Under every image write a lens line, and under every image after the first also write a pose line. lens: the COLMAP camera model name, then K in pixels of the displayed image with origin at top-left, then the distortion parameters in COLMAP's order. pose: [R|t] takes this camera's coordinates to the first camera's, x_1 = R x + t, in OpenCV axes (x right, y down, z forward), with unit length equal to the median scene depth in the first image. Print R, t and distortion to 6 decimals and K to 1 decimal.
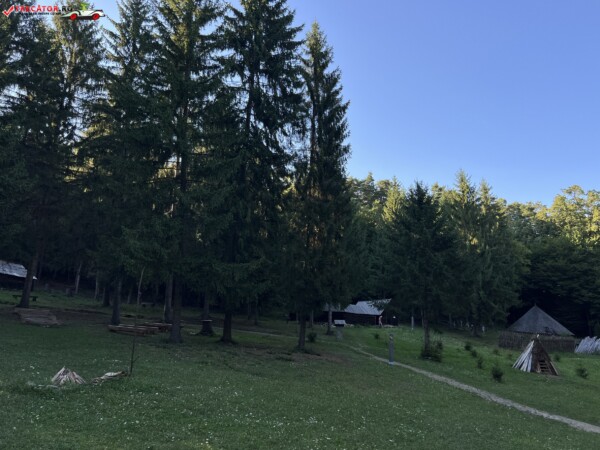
lens RADIAL K [[445.0, 0, 300.0], [0, 445.0, 225.0], [0, 0, 1]] dist [0.000095, -0.002220]
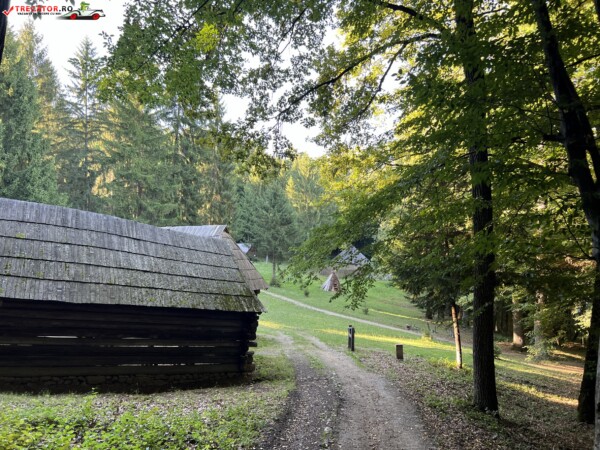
lens RADIAL K [[445.0, 0, 300.0], [0, 445.0, 225.0], [0, 0, 1]] dist [0.000095, -0.002220]
pose [[0.950792, 0.015138, 0.309461, -0.186266], [-0.068748, 0.984215, 0.163077, -0.262681], [-0.302108, -0.176327, 0.936824, -0.733308]]
